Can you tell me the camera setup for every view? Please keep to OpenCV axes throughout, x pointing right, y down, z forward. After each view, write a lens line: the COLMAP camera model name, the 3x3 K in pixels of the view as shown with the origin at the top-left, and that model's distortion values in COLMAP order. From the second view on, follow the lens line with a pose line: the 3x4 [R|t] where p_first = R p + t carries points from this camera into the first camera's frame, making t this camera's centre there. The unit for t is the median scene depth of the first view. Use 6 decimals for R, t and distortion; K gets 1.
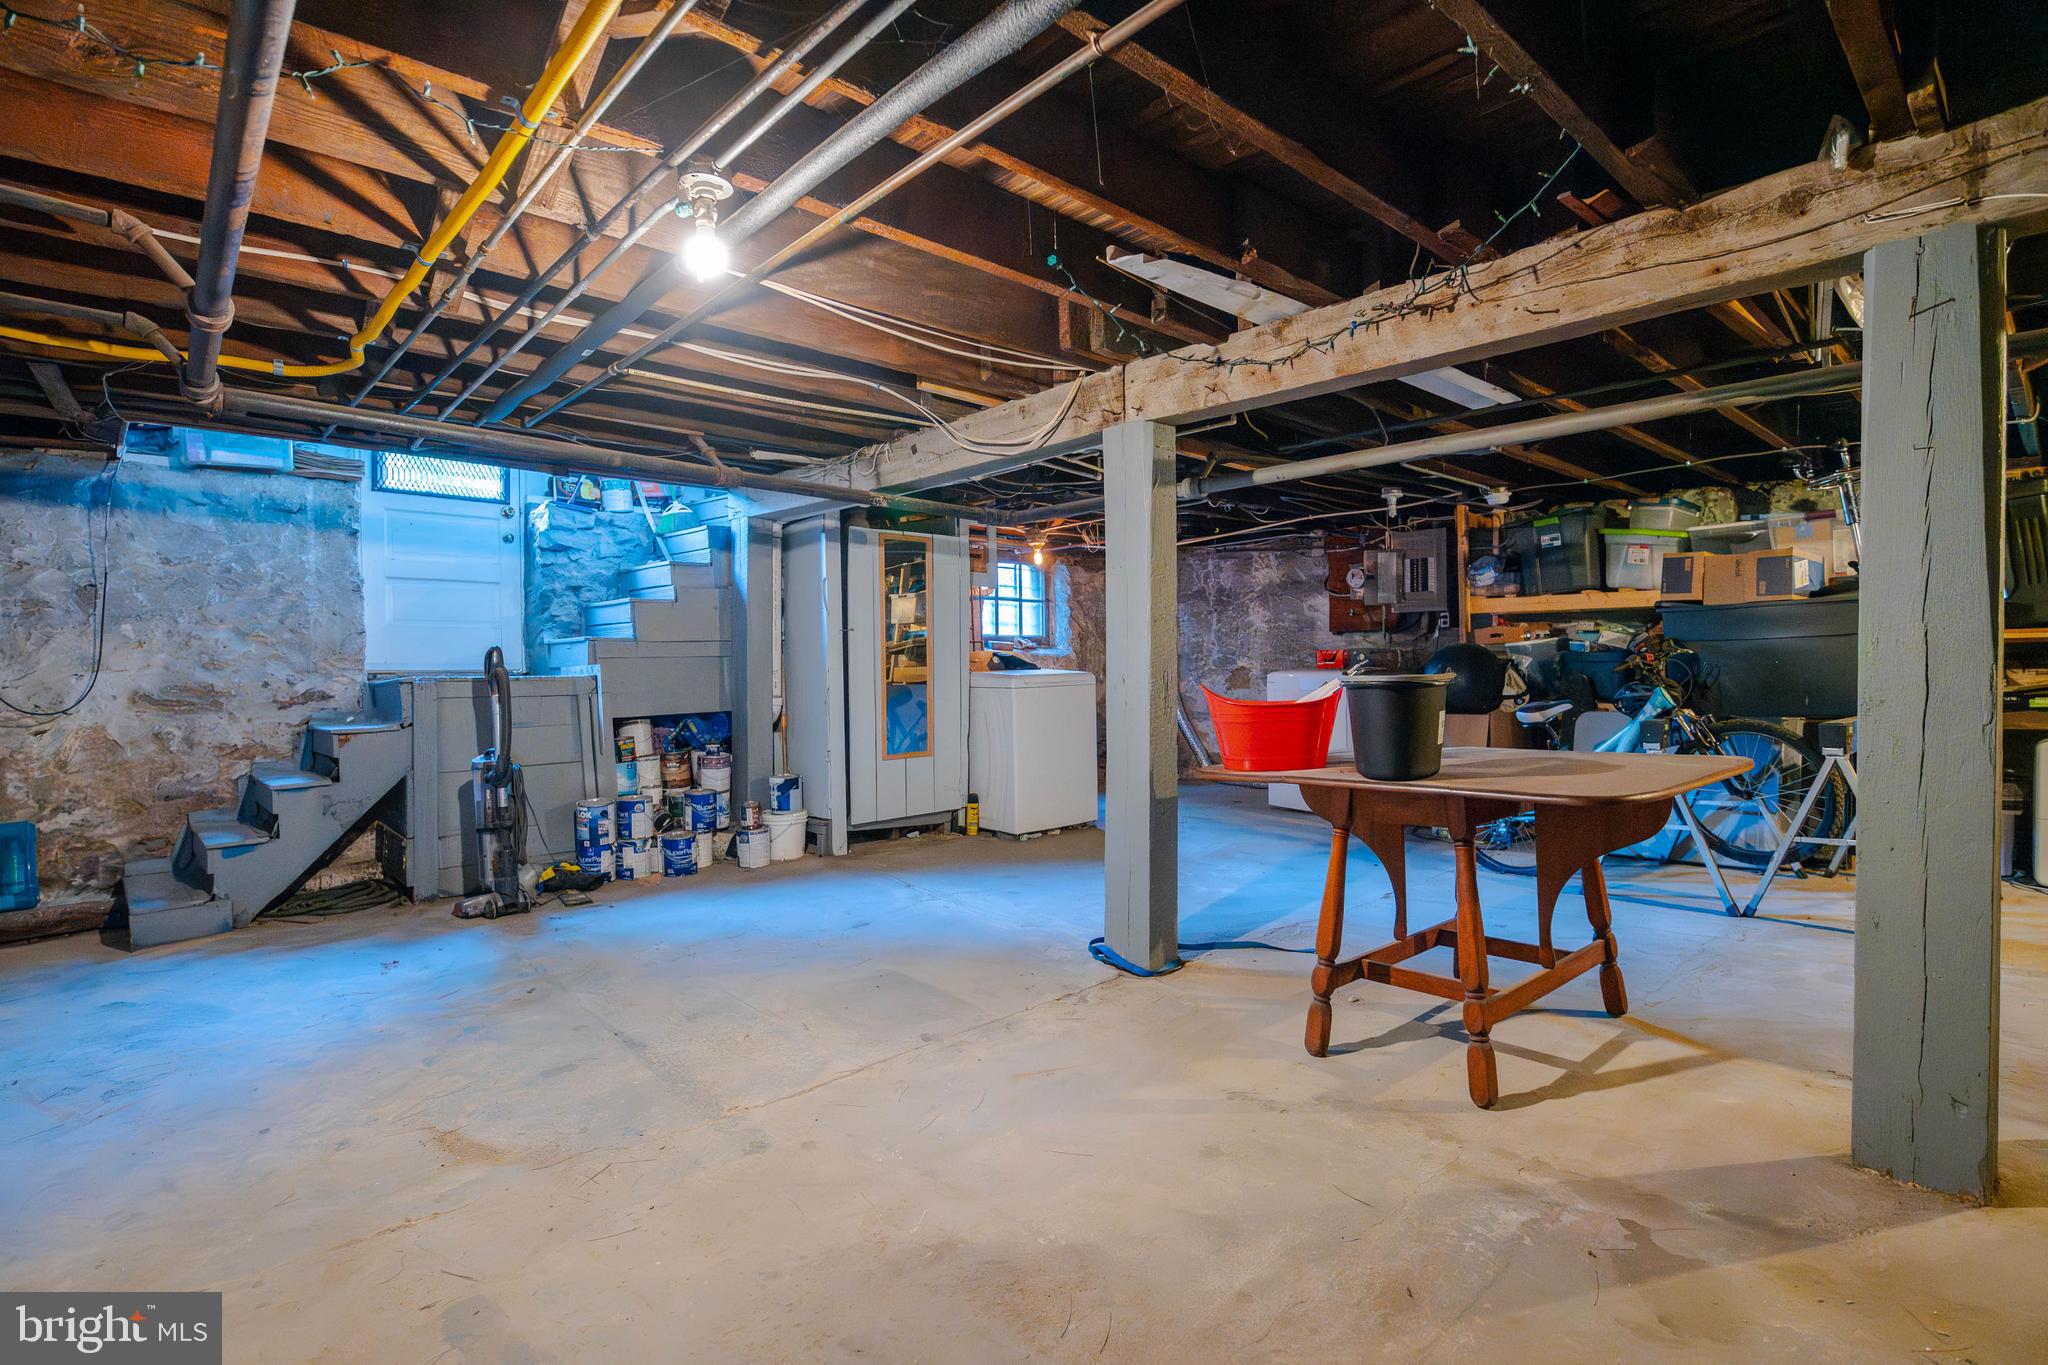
lens RADIAL K [[982.5, 0, 1029.8], [0, 982.5, 672.1], [0, 0, 1]] dist [0.002541, -0.009481]
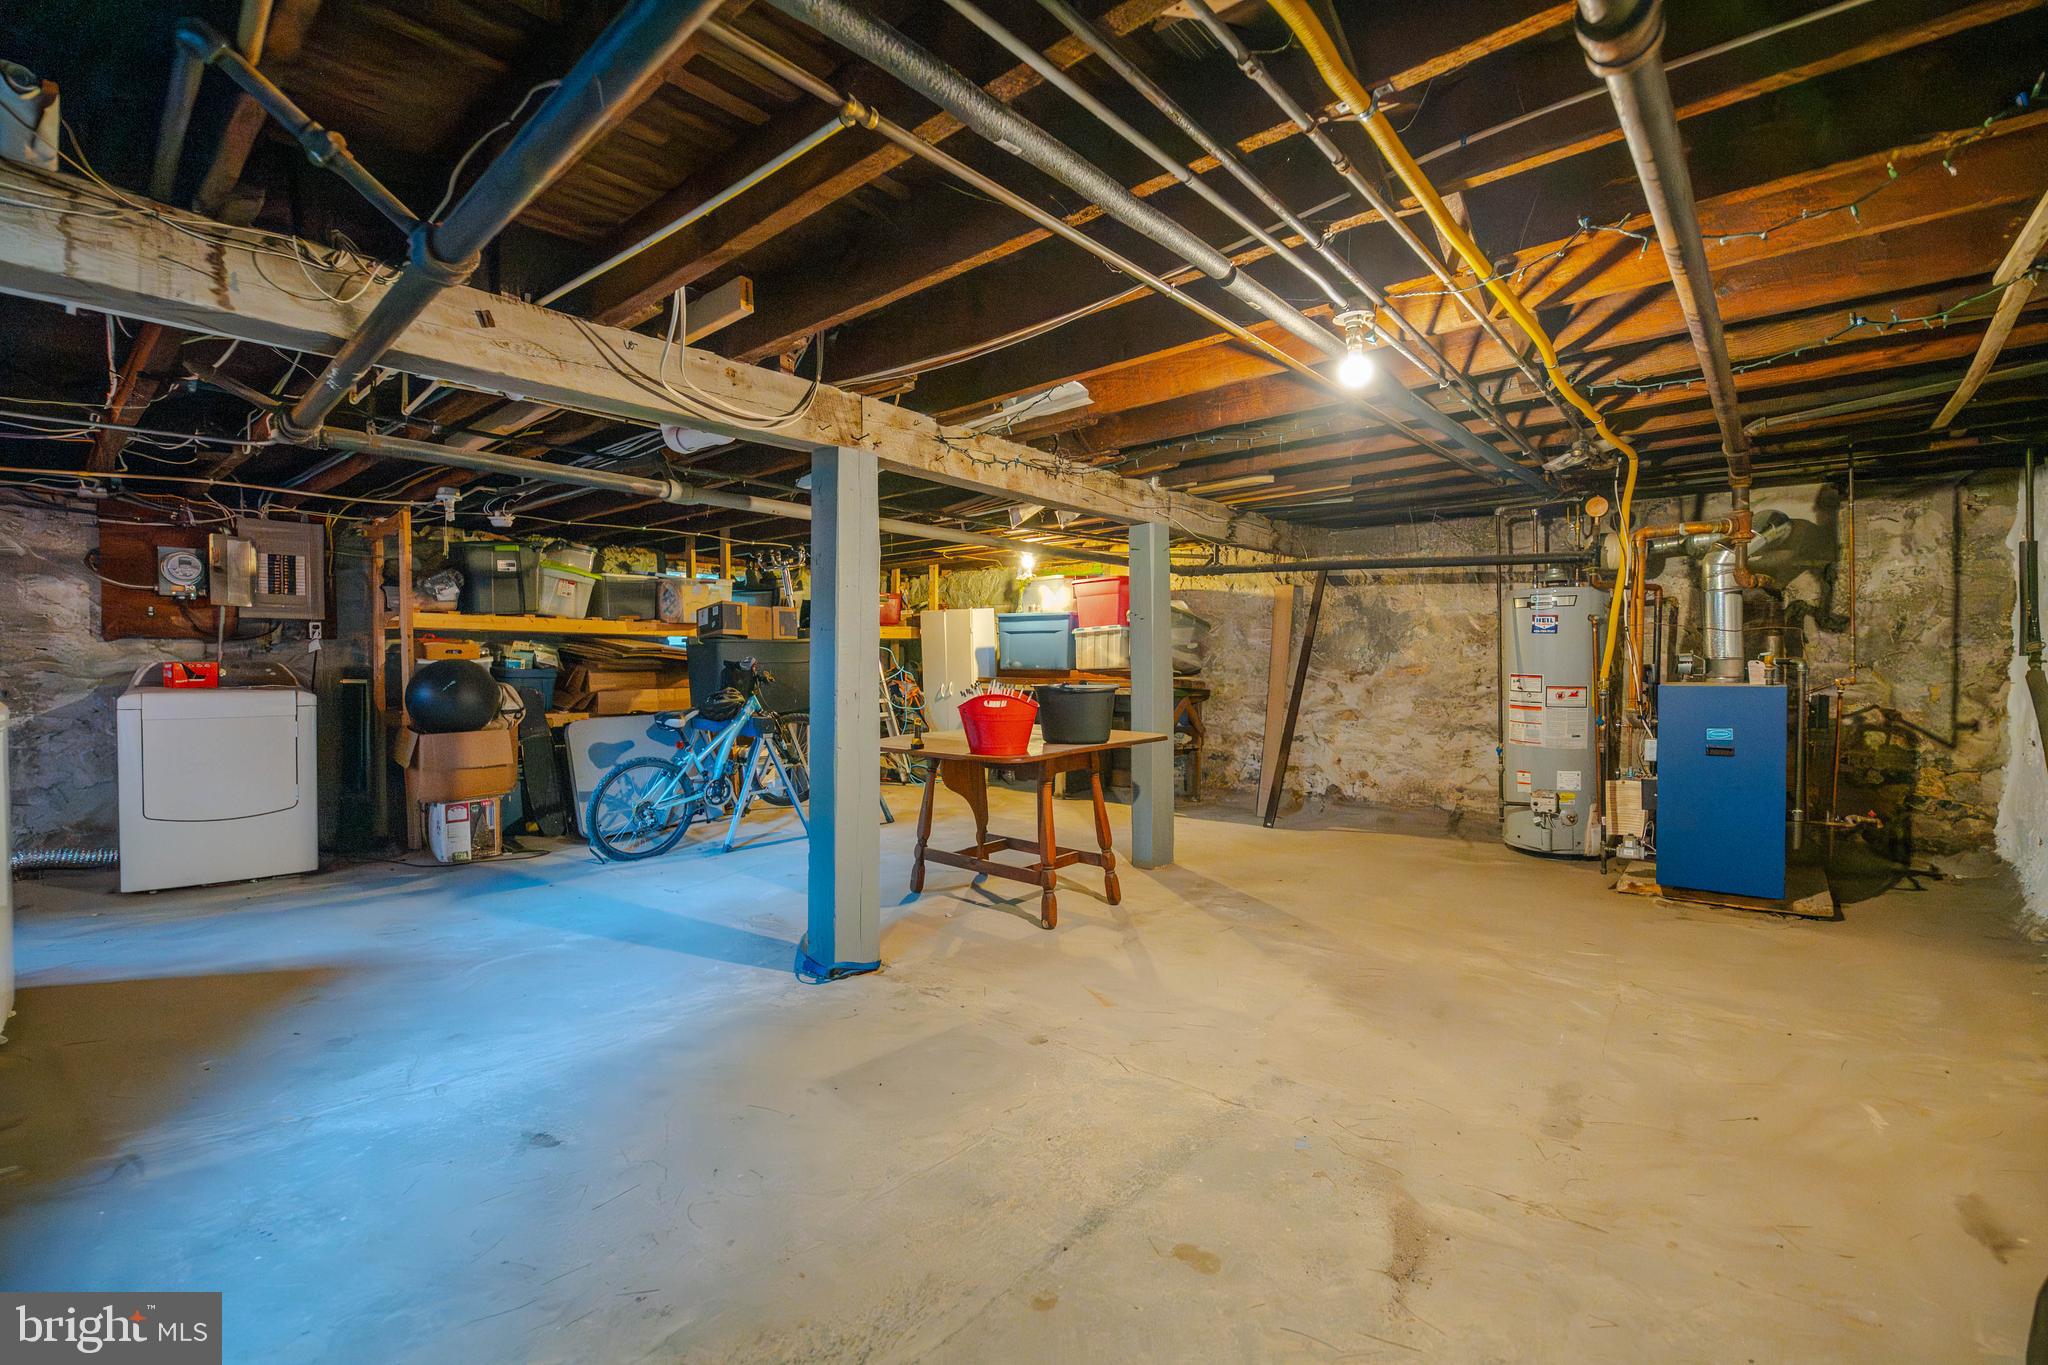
lens RADIAL K [[883.8, 0, 1031.0], [0, 883.8, 678.4], [0, 0, 1]] dist [0.000453, -0.008560]
pose [[-0.124613, -0.002480, 0.992202, -1.015877], [0.012811, 0.999910, 0.004108, -0.014036], [-0.992123, 0.013223, -0.124570, 1.108220]]
